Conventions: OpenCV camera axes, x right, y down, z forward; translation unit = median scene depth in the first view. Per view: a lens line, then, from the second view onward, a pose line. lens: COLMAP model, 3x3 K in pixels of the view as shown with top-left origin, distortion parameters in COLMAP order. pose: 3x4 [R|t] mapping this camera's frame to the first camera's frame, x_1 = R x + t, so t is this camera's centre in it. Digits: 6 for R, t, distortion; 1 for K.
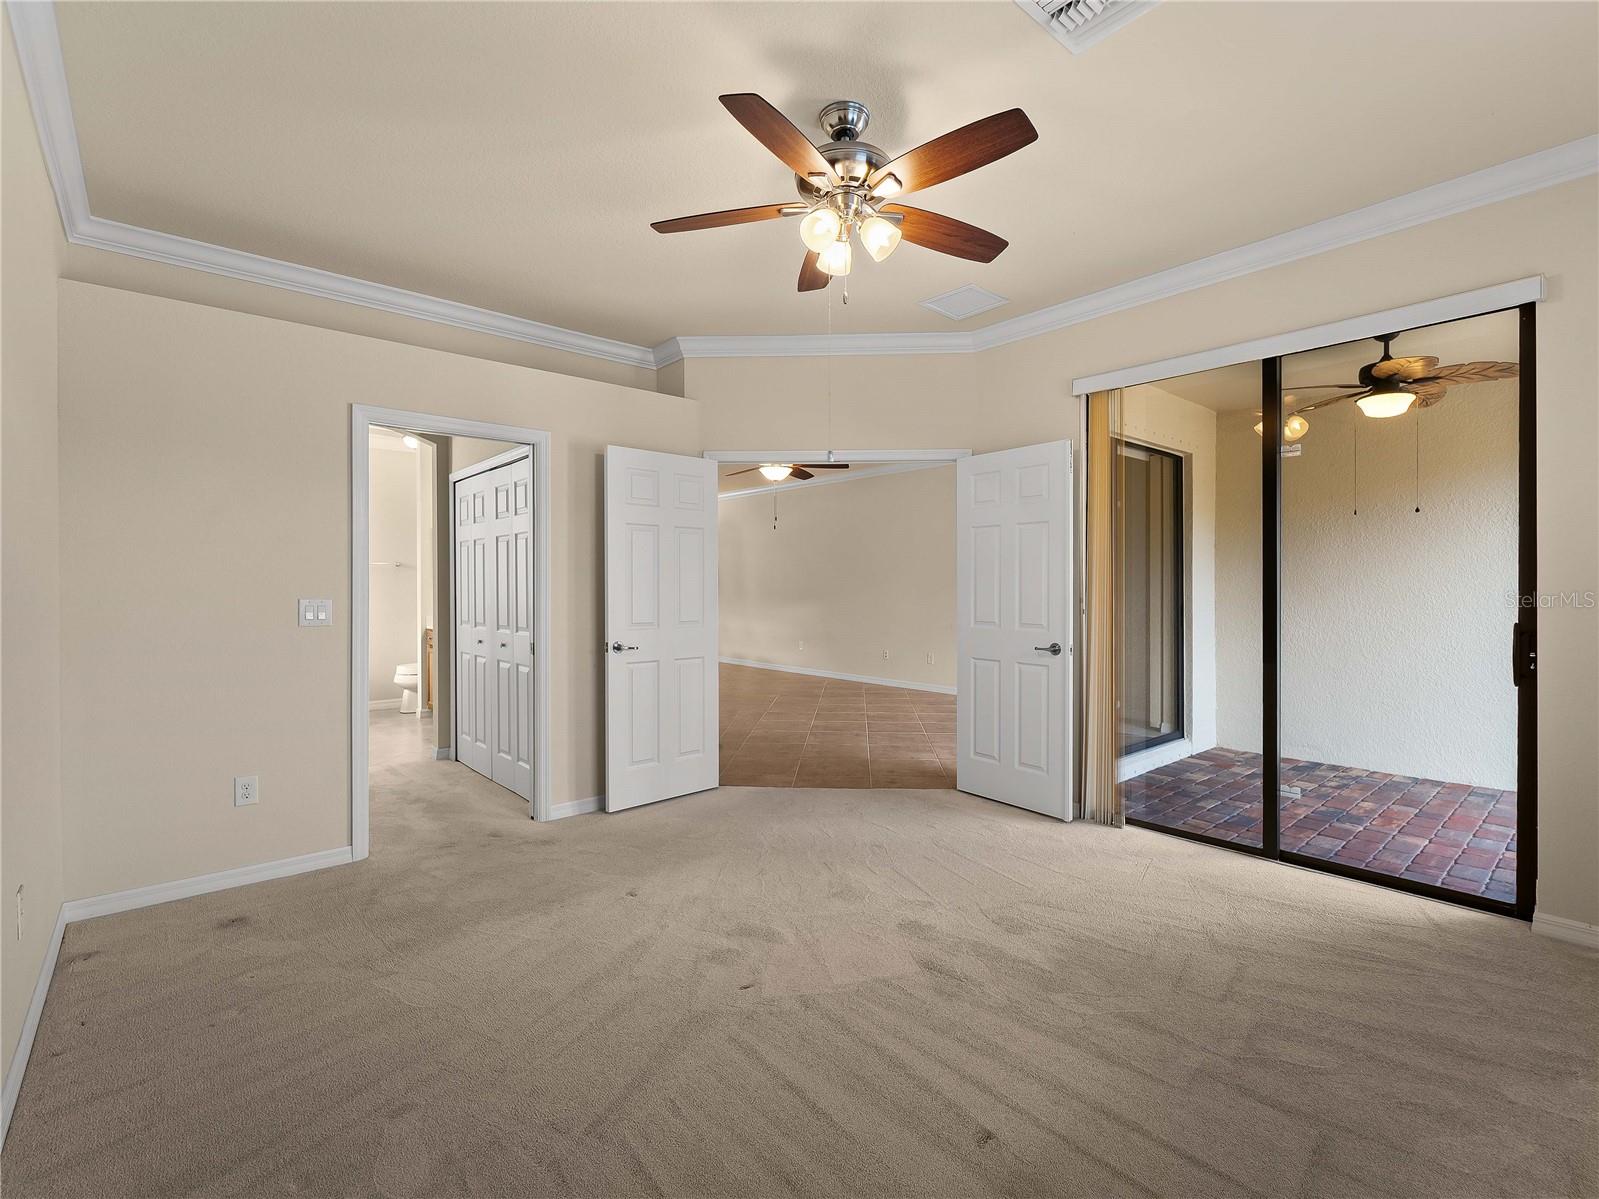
lens RADIAL K [[754.6, 0, 799.5], [0, 754.6, 599.5], [0, 0, 1]] dist [-0.001580, -0.000104]
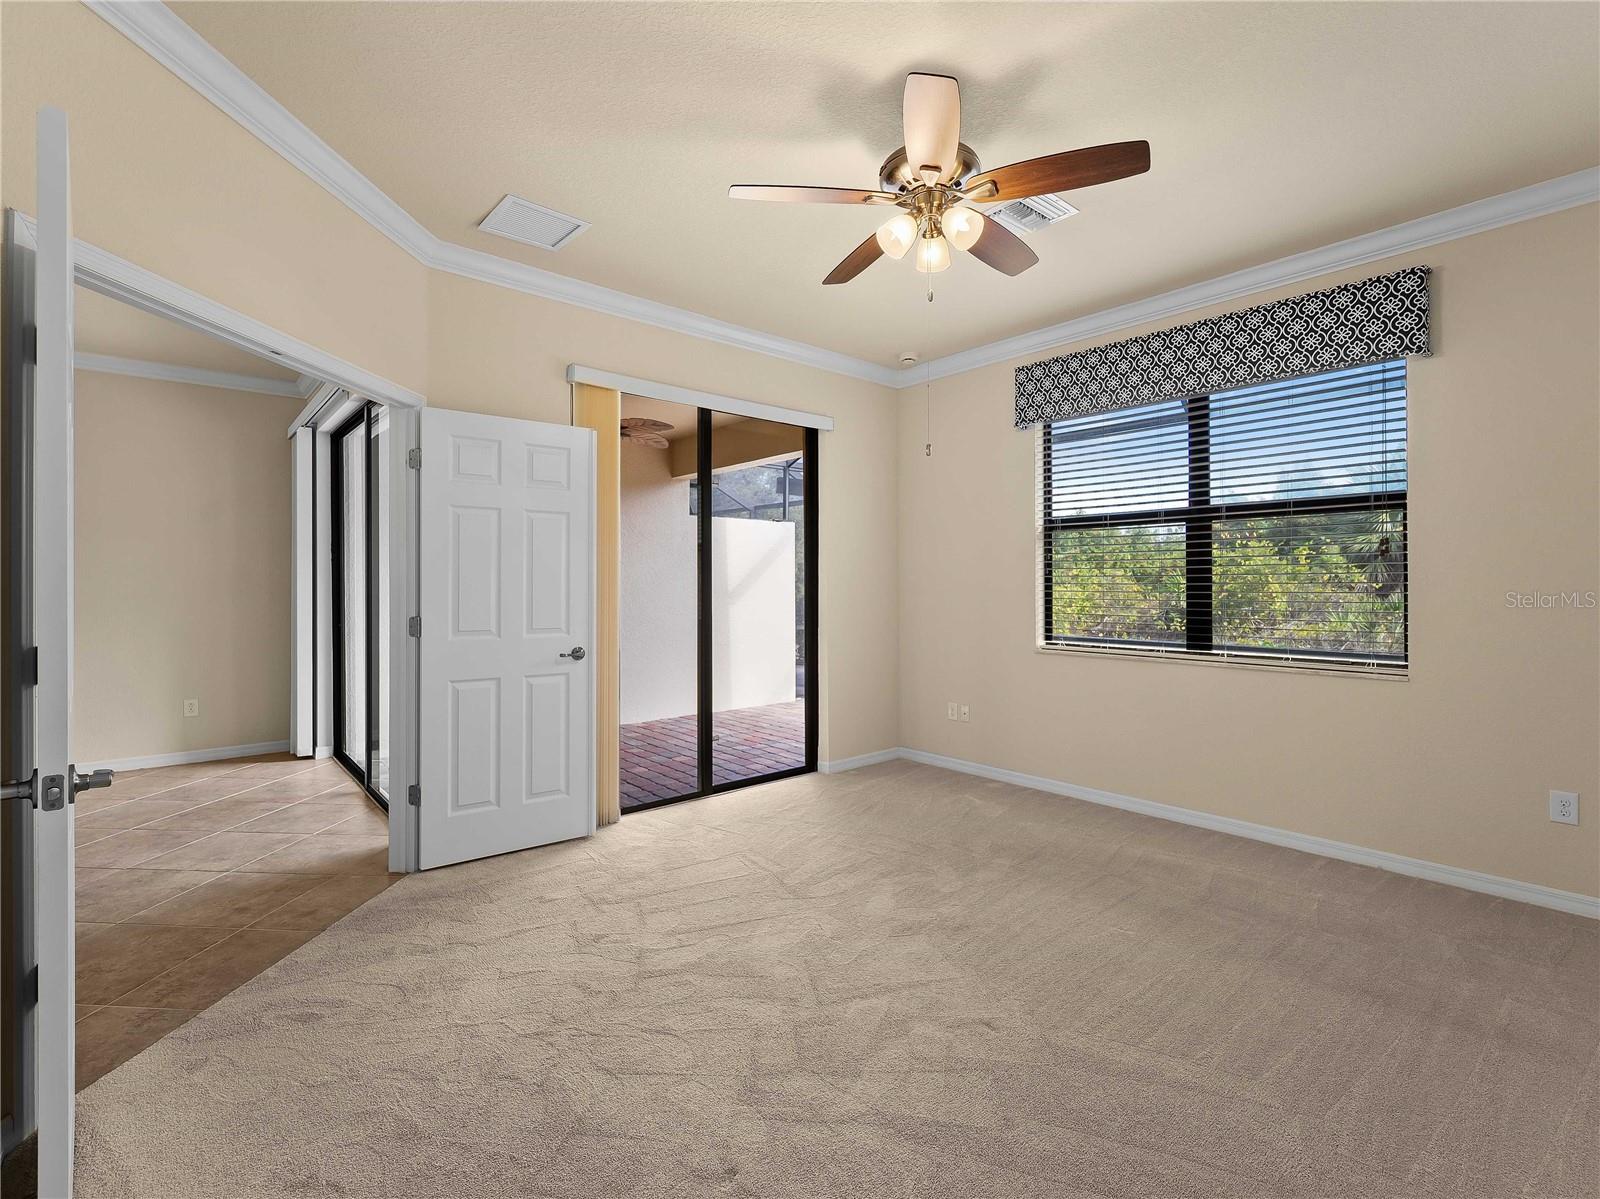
lens RADIAL K [[755.1, 0, 800.0], [0, 755.1, 599.5], [0, 0, 1]] dist [-0.001580, -0.000104]
pose [[-0.029906, -0.020660, 0.999339, -0.586704], [0.014041, 0.999679, 0.021087, -0.015777], [-0.999454, 0.014662, -0.029606, 0.761852]]
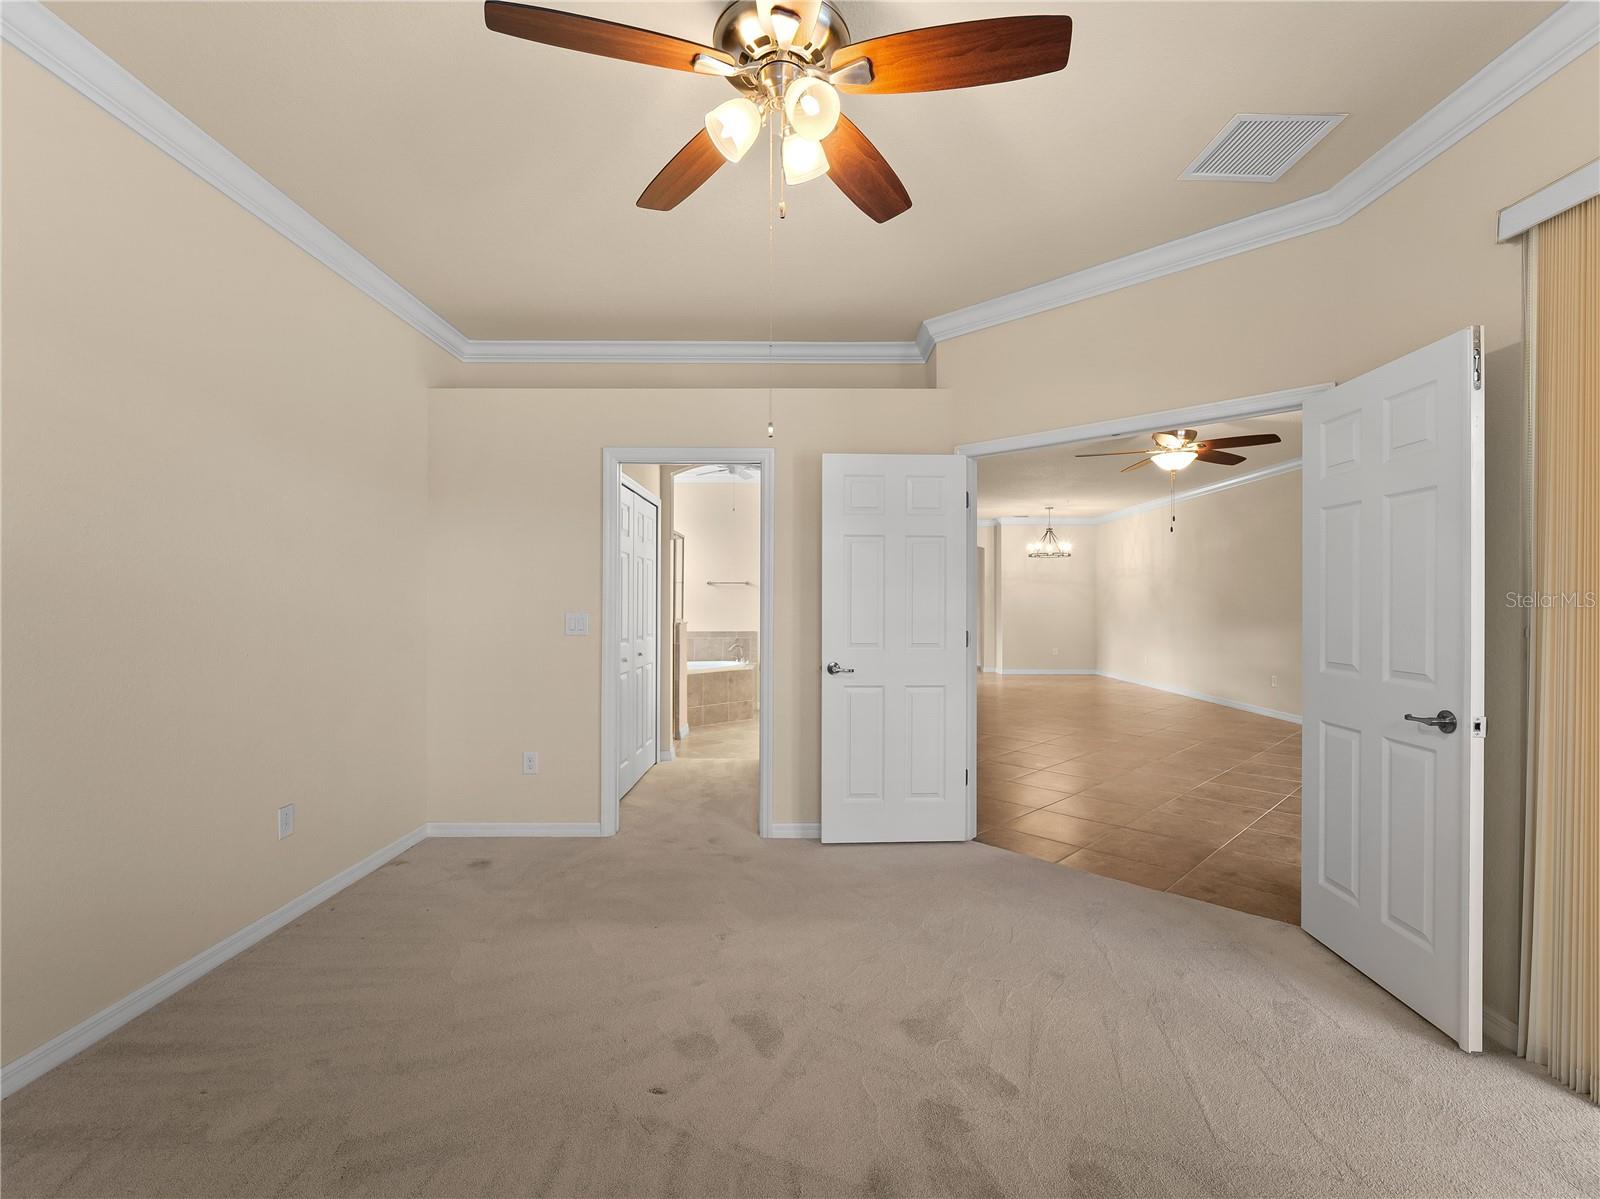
lens RADIAL K [[733.5, 0, 784.5], [0, 733.5, 610.9], [0, 0, 1]] dist [-0.001114, 0.000397]
pose [[0.746503, 0.009446, -0.665315, 0.336167], [-0.014130, 0.999899, -0.001658, -0.005981], [0.665232, 0.010638, 0.746561, 0.295494]]
